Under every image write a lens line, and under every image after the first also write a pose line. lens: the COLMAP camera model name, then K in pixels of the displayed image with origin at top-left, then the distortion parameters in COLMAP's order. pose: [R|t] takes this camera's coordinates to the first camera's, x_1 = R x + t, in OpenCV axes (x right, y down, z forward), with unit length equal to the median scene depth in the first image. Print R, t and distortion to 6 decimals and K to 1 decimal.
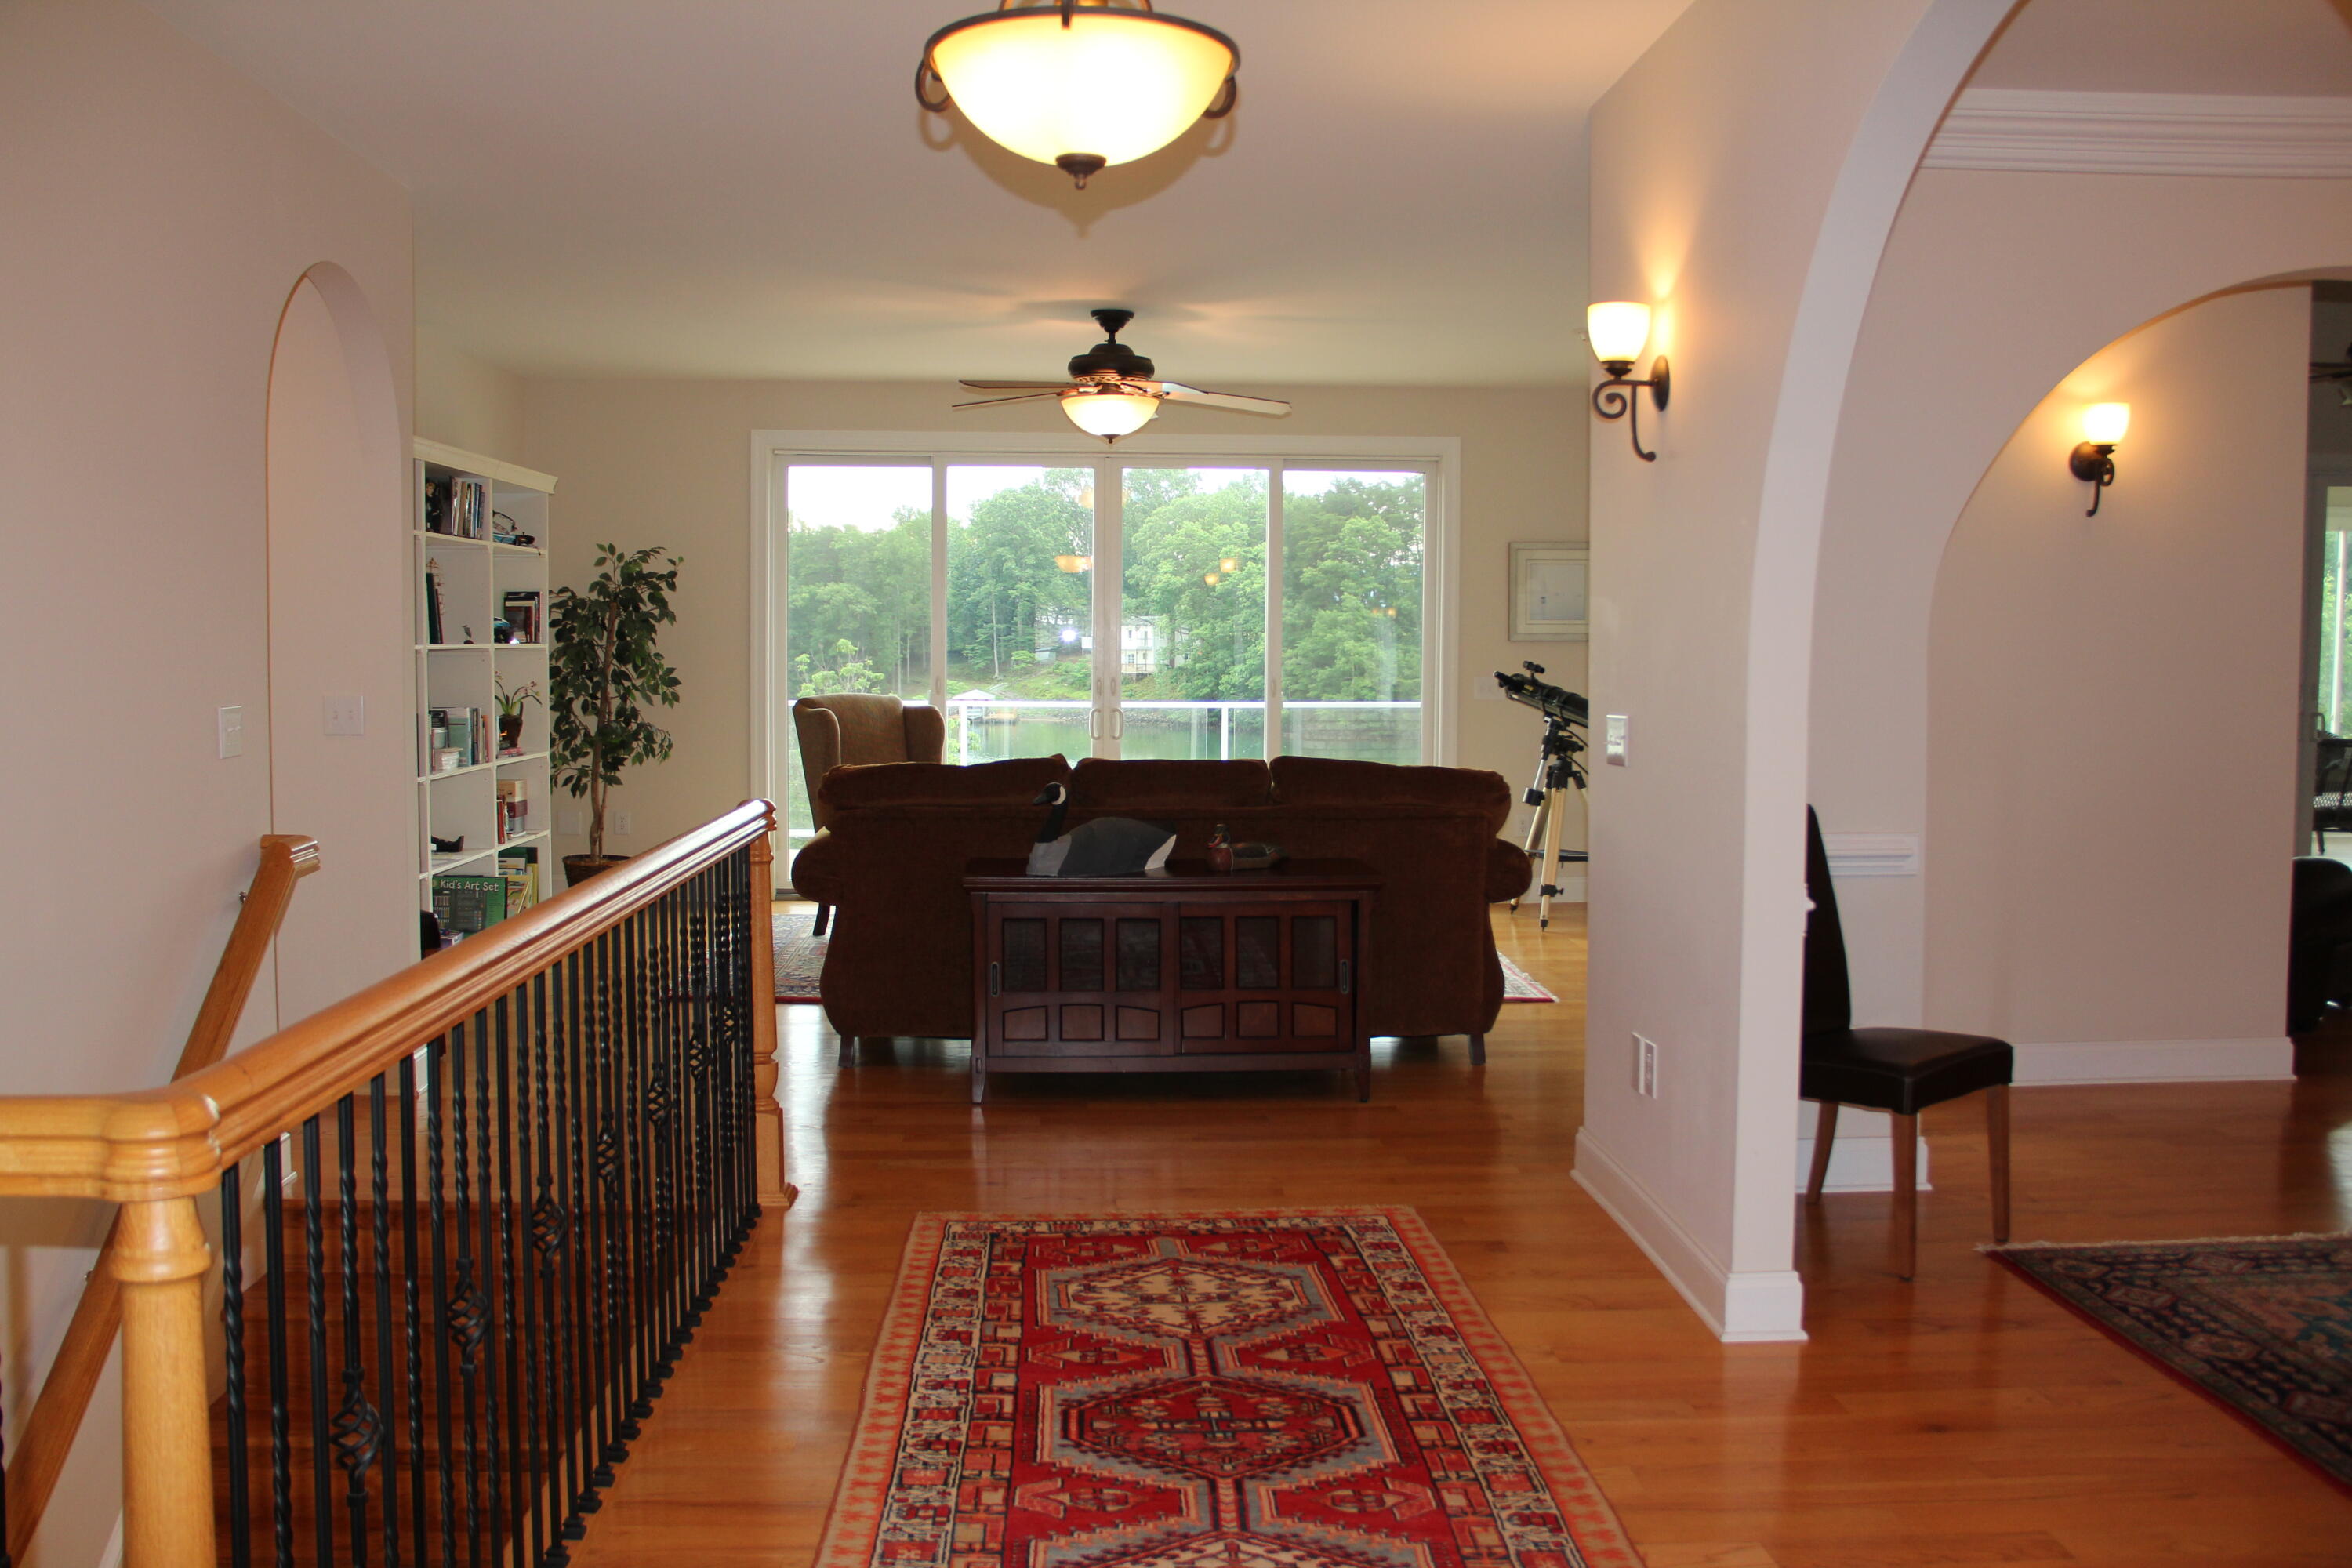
lens RADIAL K [[2096.2, 0, 1176.0], [0, 2096.2, 784.0], [0, 0, 1]] dist [-0.171865, 0.197274]
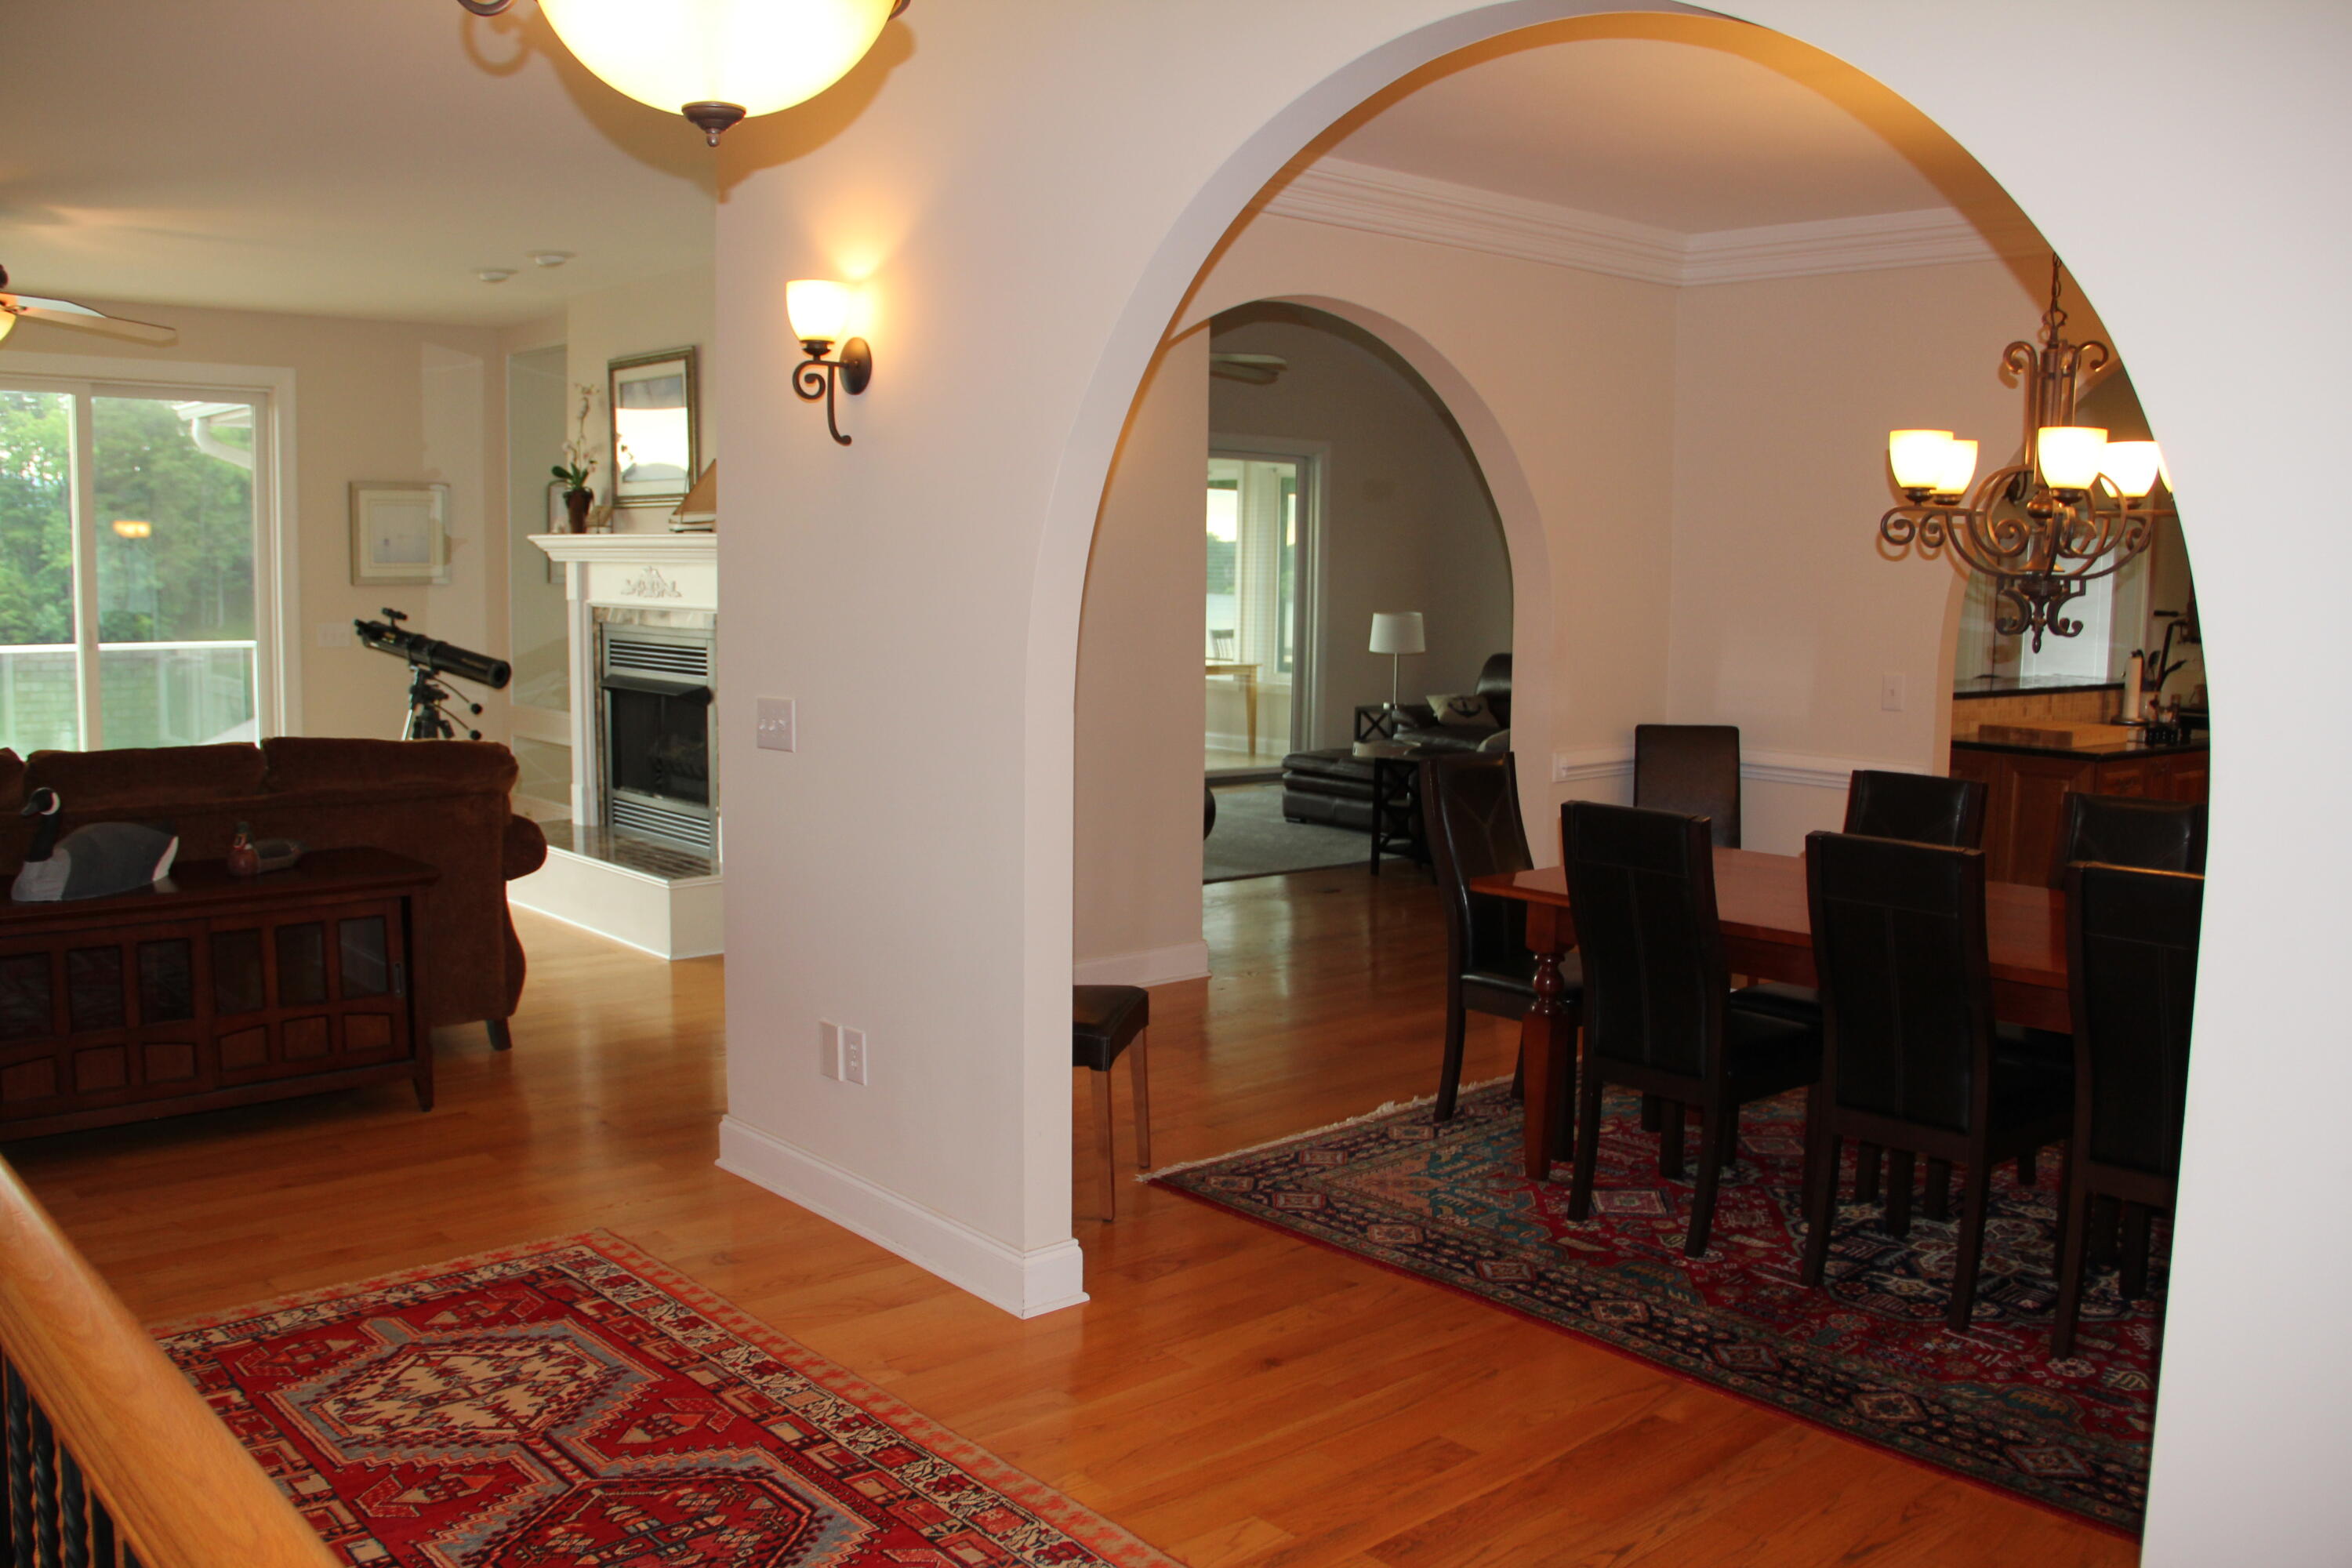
lens RADIAL K [[1980.6, 0, 1176.0], [0, 1980.6, 784.0], [0, 0, 1]] dist [-0.176505, 0.154682]
pose [[0.776506, -0.059744, 0.627272, -0.248923], [0.027597, 0.997764, 0.060868, -0.049136], [-0.629506, -0.029954, 0.776418, 0.179688]]
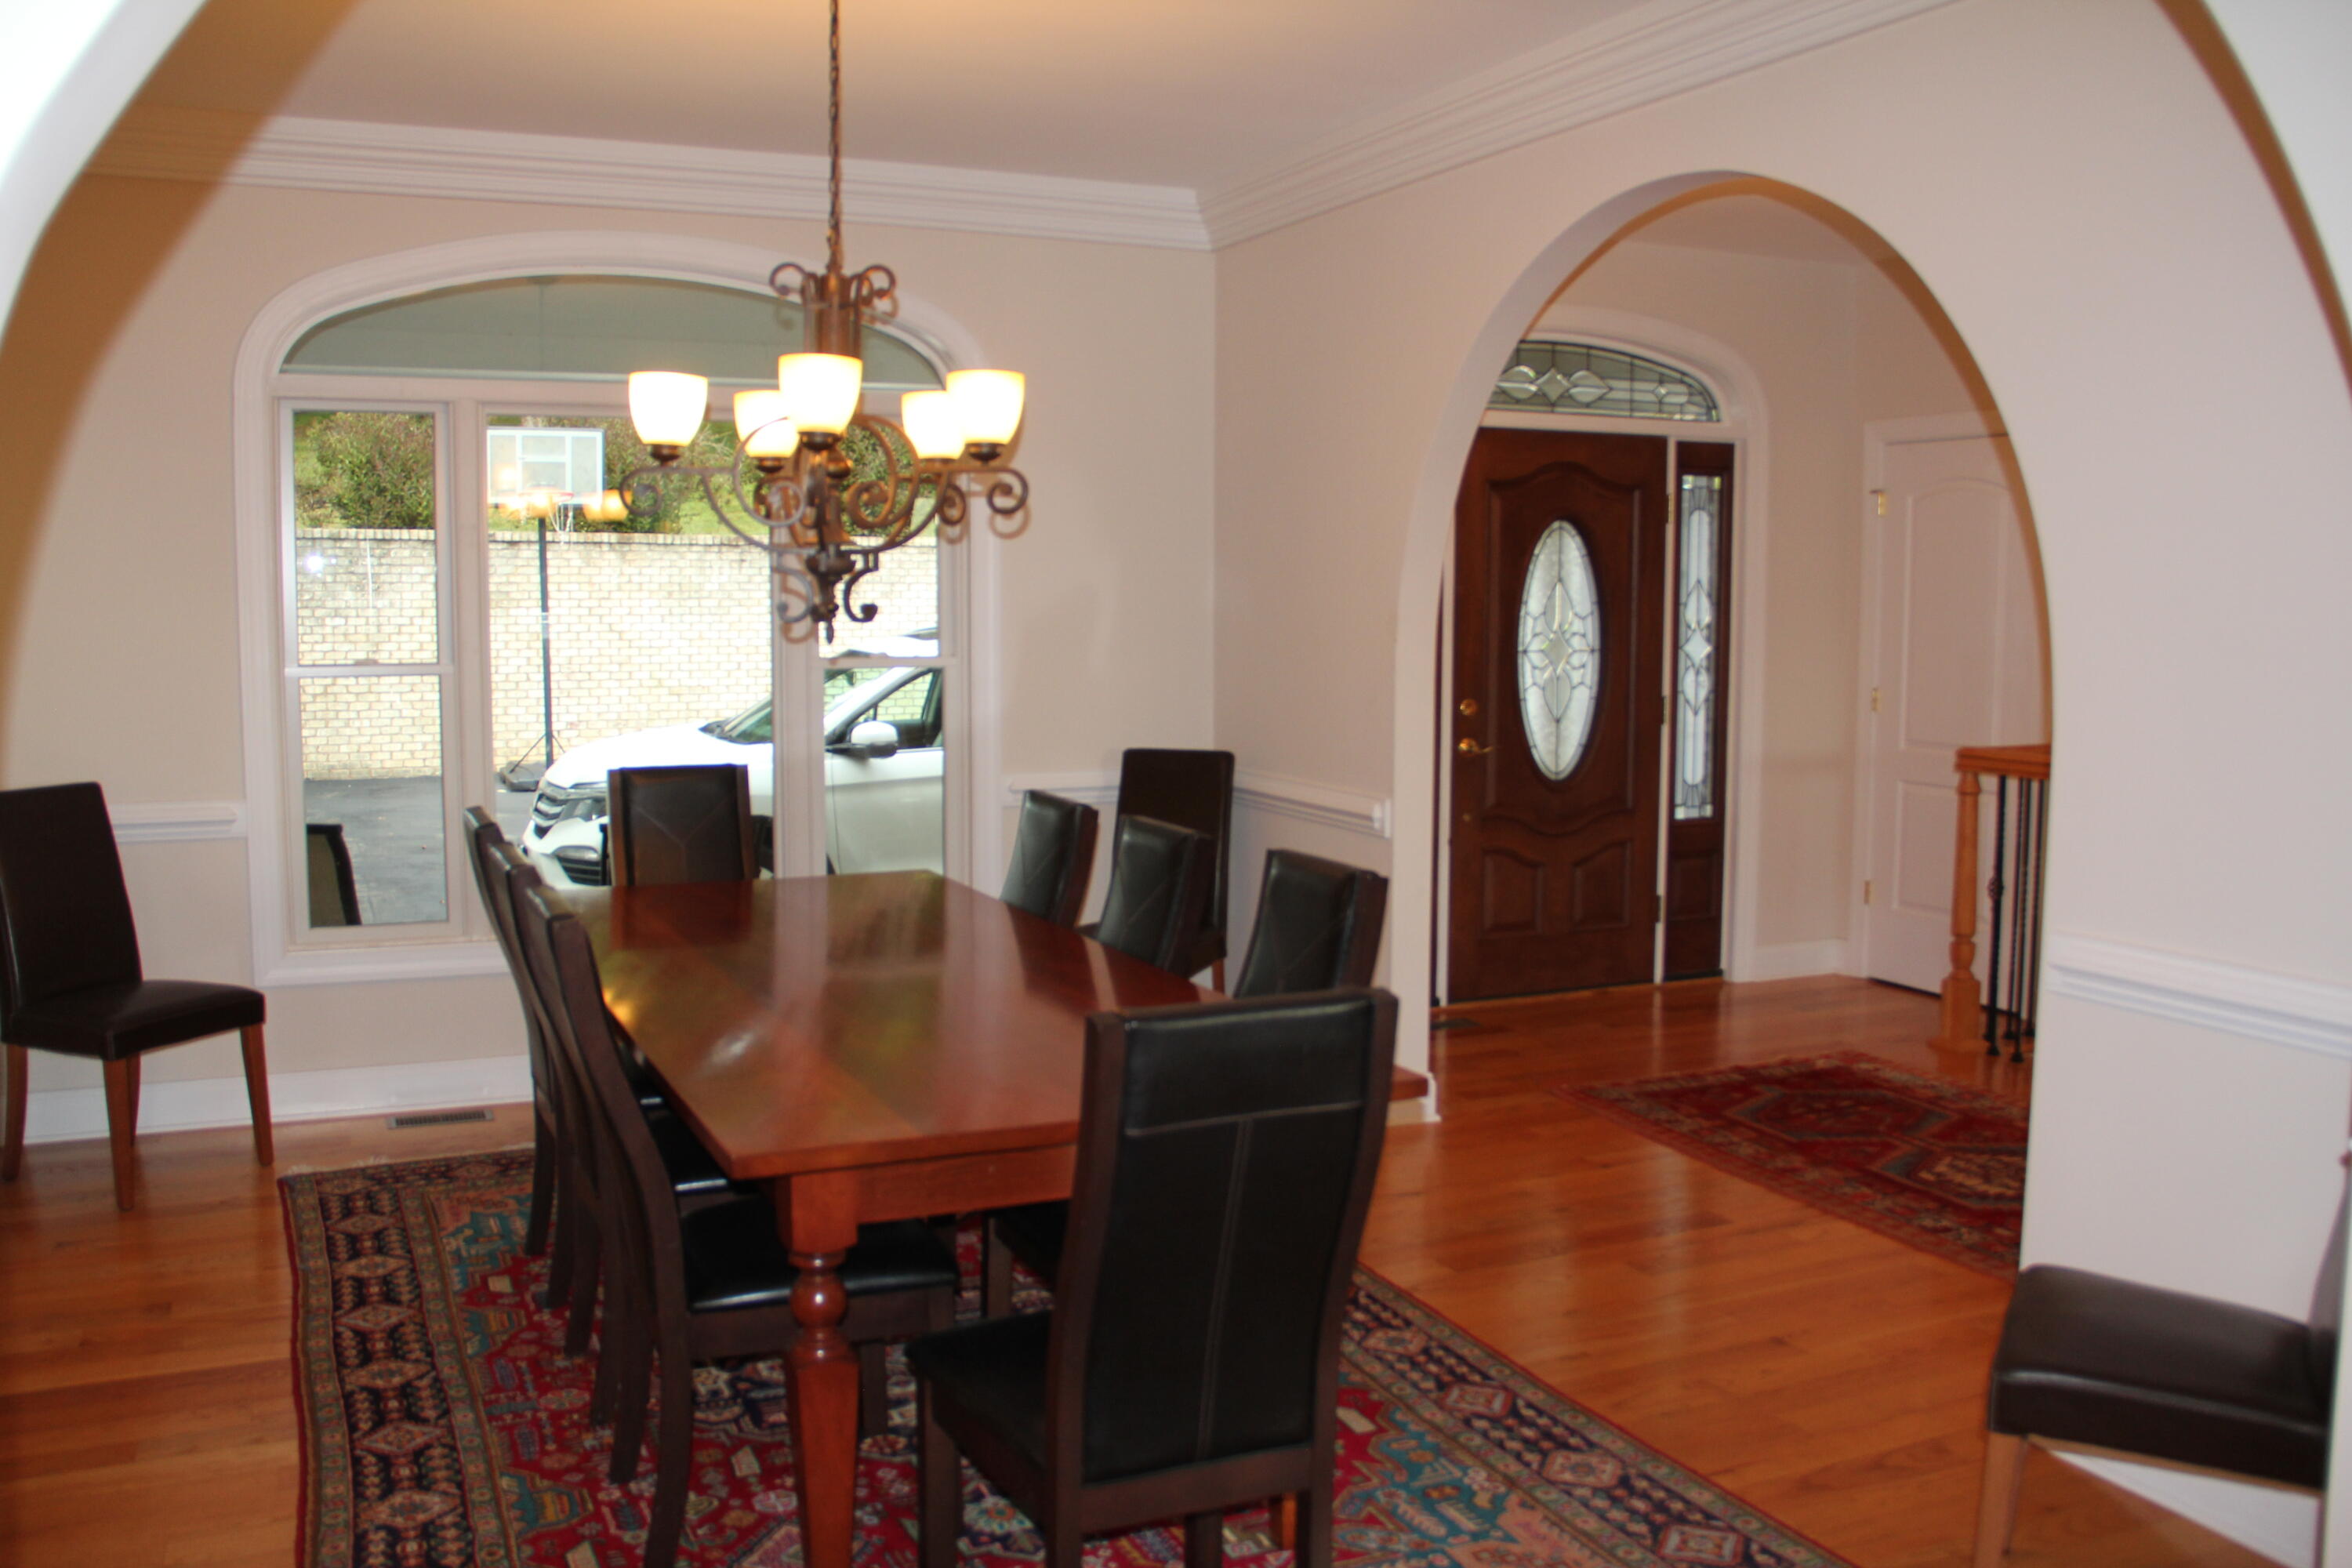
lens RADIAL K [[1980.6, 0, 1176.0], [0, 1980.6, 784.0], [0, 0, 1]] dist [-0.176505, 0.154682]
pose [[-0.930269, 0.033345, -0.365360, 0.858714], [-0.029167, 0.985987, 0.164250, -0.123505], [0.365717, 0.163453, -0.916261, 1.455185]]
